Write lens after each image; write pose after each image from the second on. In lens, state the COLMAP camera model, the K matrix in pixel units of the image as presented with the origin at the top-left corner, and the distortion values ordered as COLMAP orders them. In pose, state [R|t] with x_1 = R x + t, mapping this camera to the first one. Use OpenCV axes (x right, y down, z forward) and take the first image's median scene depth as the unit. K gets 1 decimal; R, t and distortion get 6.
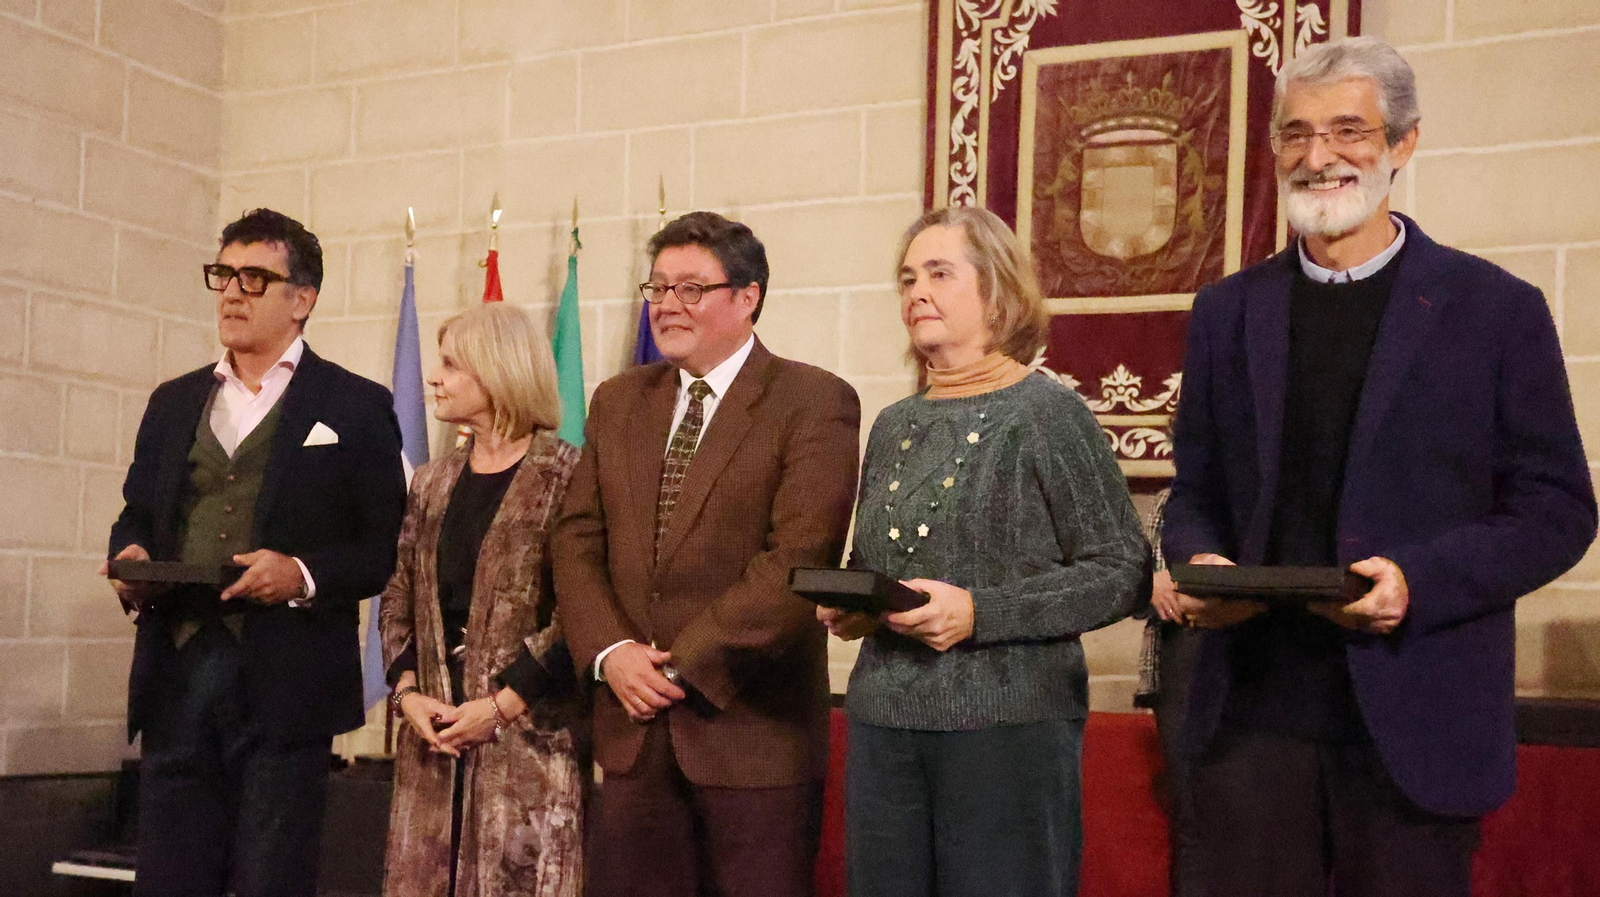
lens RADIAL K [[1856.4, 0, 800.0], [0, 1856.4, 448.5], [0, 0, 1]] dist [0.051072, 0.017524]
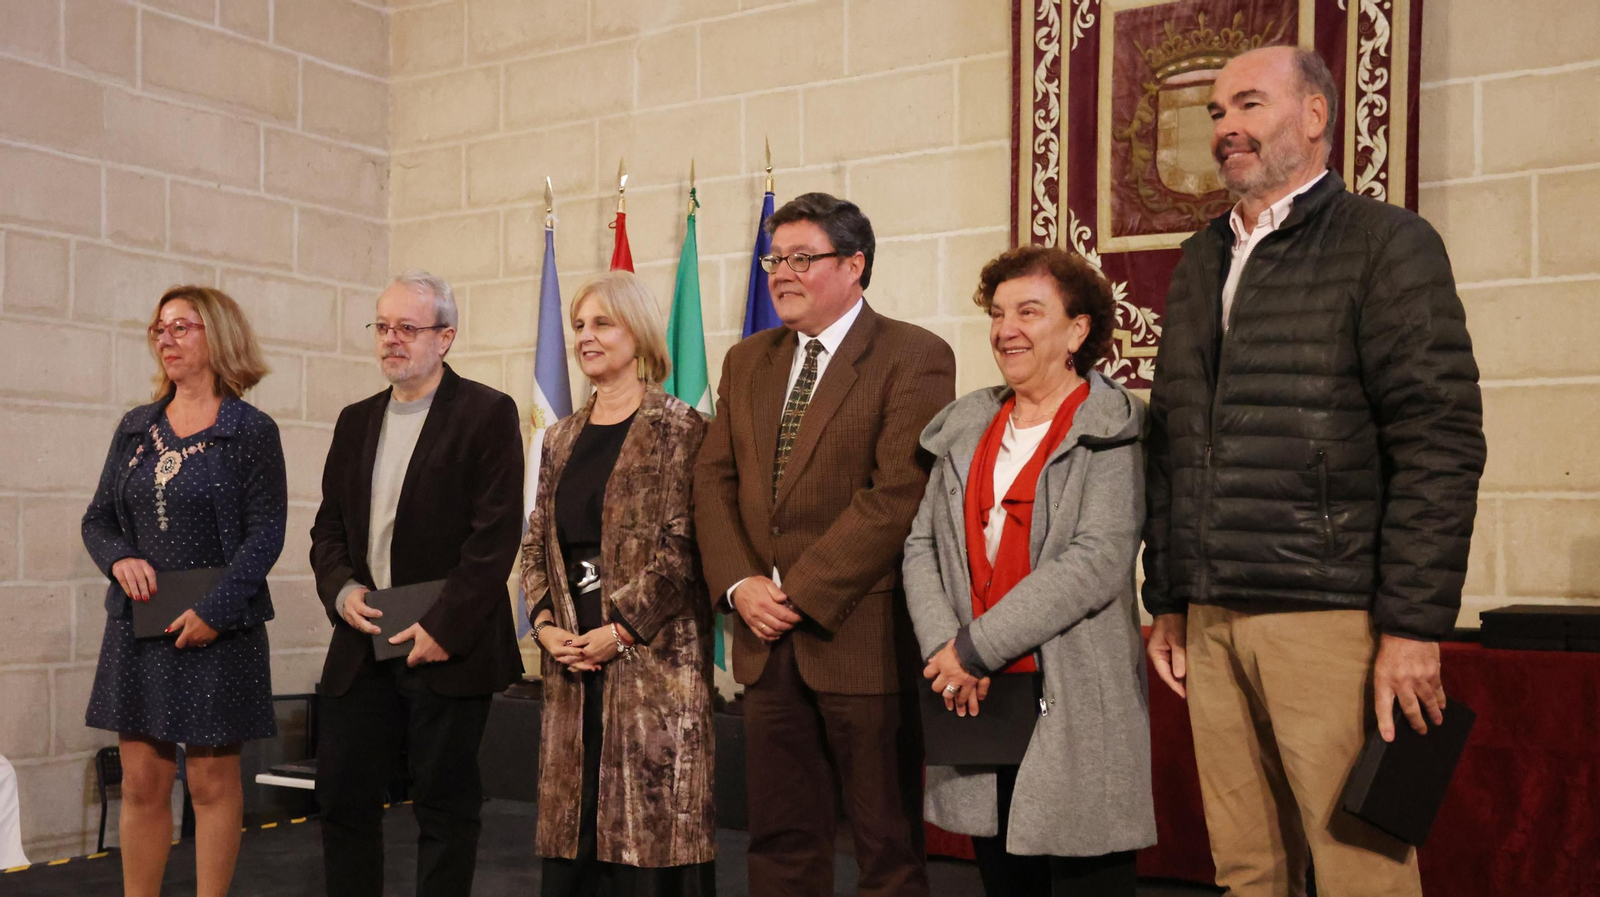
lens RADIAL K [[1856.4, 0, 800.0], [0, 1856.4, 448.5], [0, 0, 1]] dist [0.051072, 0.017524]
pose [[0.990114, -0.028749, -0.137289, 0.087356], [0.033524, 0.998906, 0.032597, -0.001385], [0.136202, -0.036877, 0.989994, -0.065889]]
